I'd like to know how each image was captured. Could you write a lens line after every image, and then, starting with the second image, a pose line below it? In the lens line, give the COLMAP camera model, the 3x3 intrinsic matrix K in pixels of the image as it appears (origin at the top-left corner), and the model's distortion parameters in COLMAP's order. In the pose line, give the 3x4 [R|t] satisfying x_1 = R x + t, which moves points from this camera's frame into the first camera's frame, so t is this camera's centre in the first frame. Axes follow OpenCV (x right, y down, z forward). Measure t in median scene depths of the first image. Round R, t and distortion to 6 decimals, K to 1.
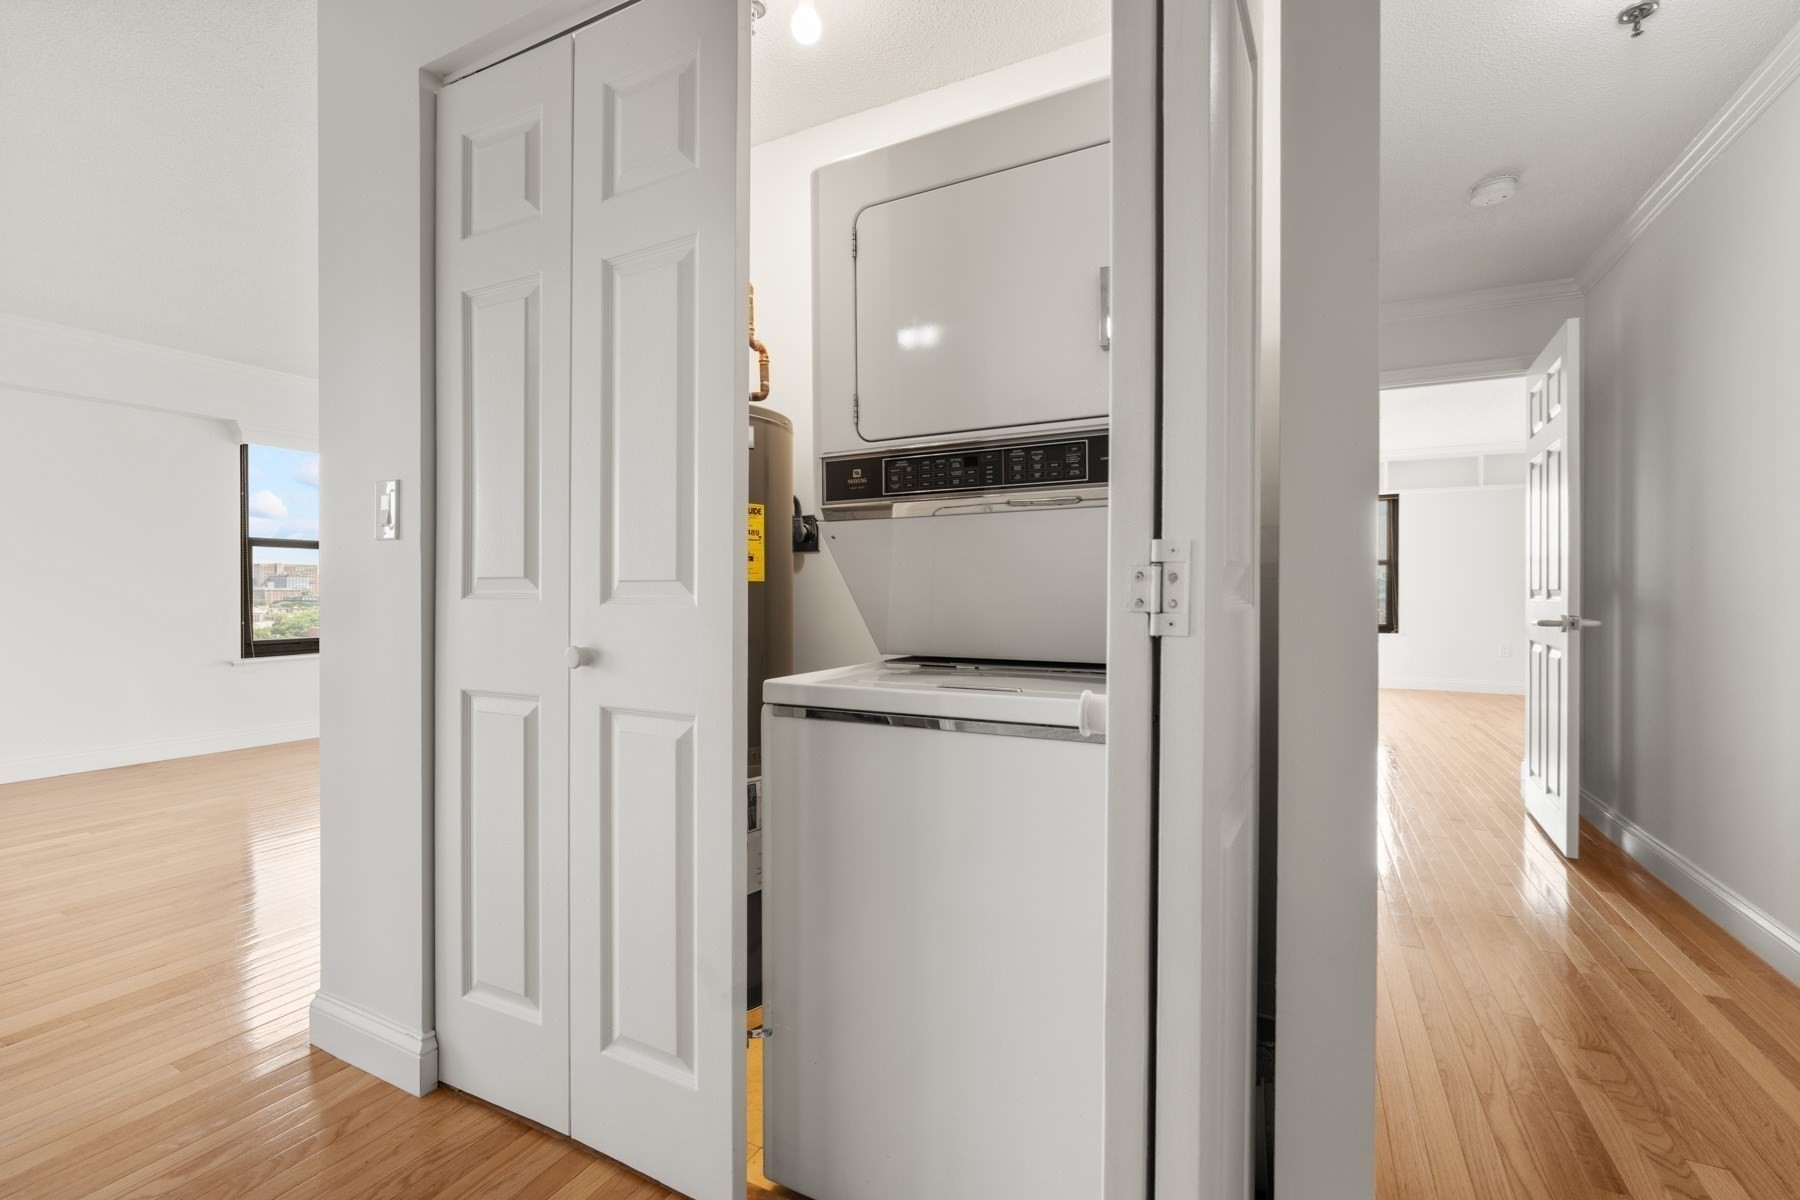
lens RADIAL K [[758.5, 0, 896.7], [0, 758.5, 598.7], [0, 0, 1]] dist [-0.004074, 0.000947]
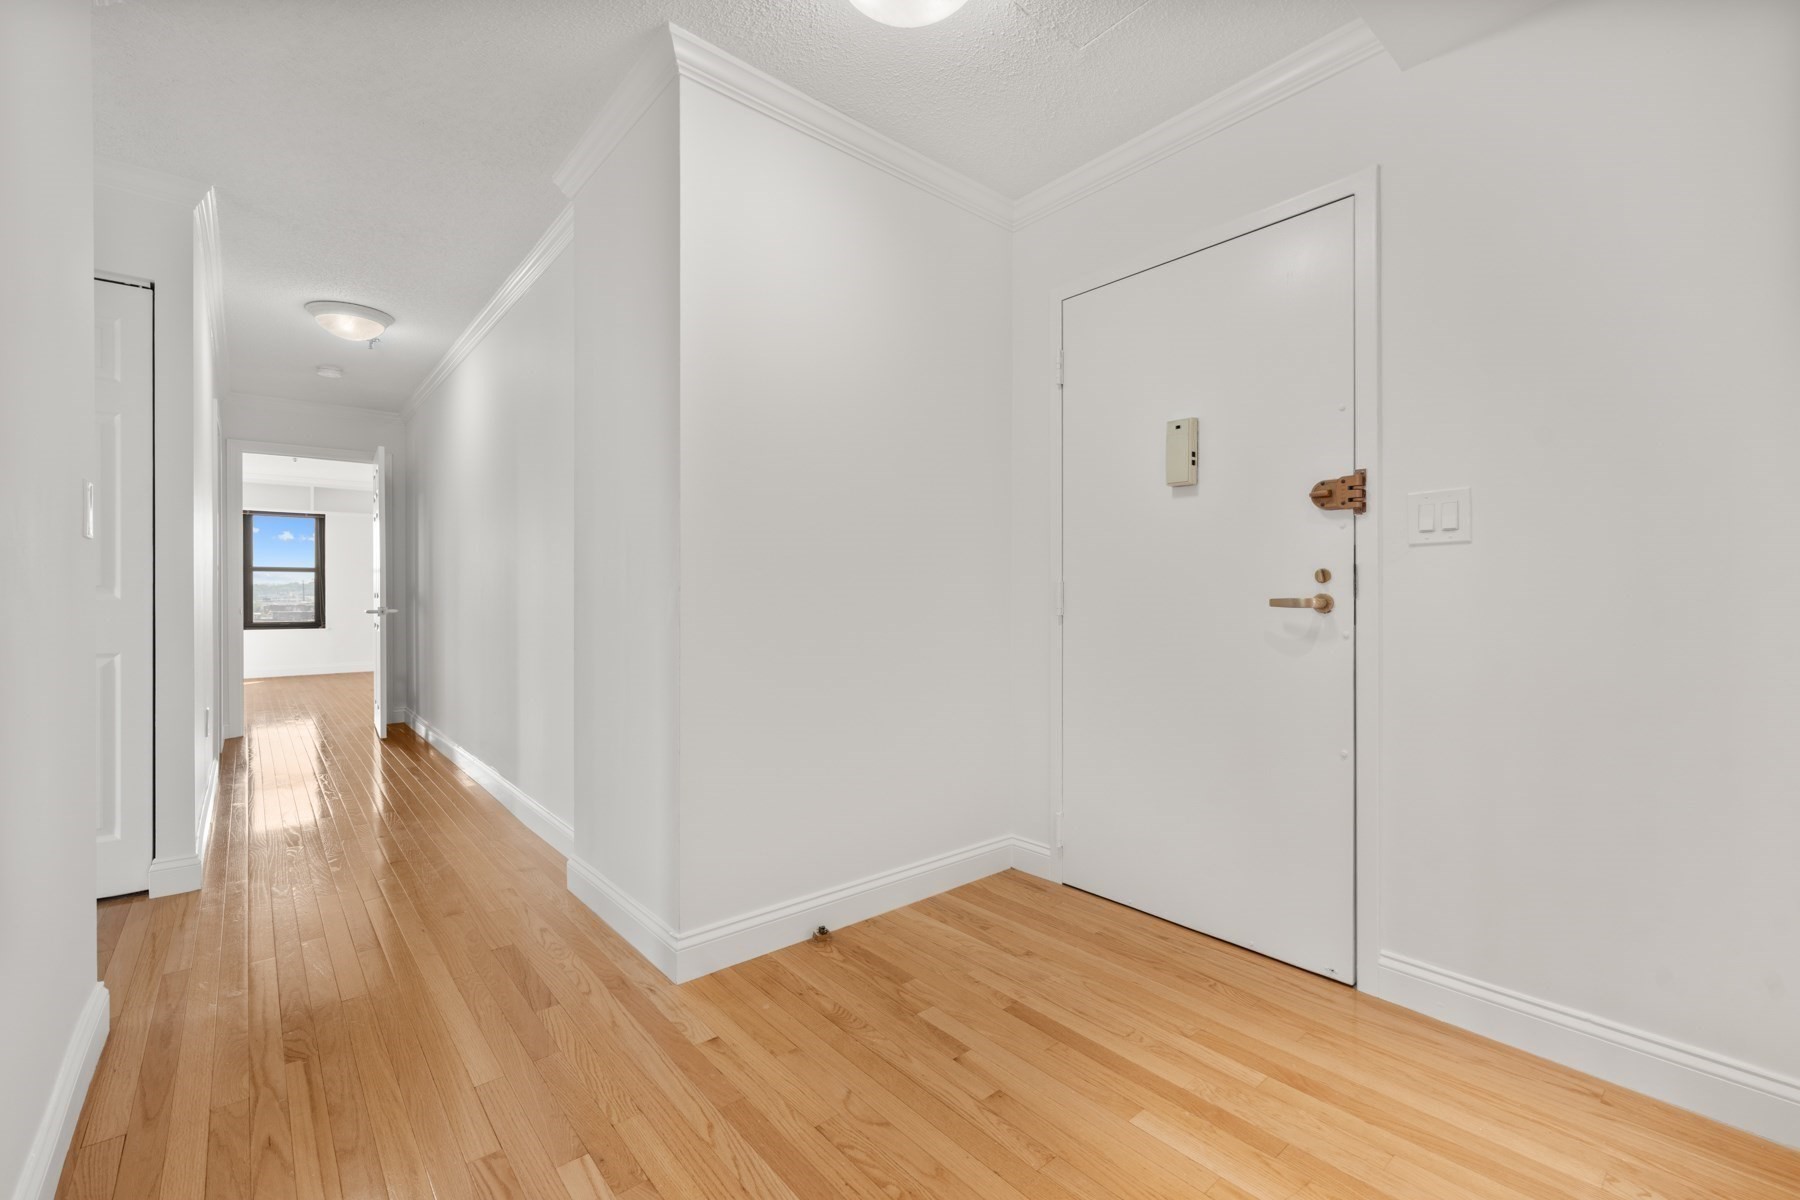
lens RADIAL K [[758.5, 0, 896.5], [0, 758.5, 601.7], [0, 0, 1]] dist [-0.004074, 0.000947]
pose [[0.371747, -0.006574, 0.928311, -0.356527], [0.005542, 0.999973, 0.004862, 0.007204], [-0.928317, 0.003337, 0.371774, -0.850387]]
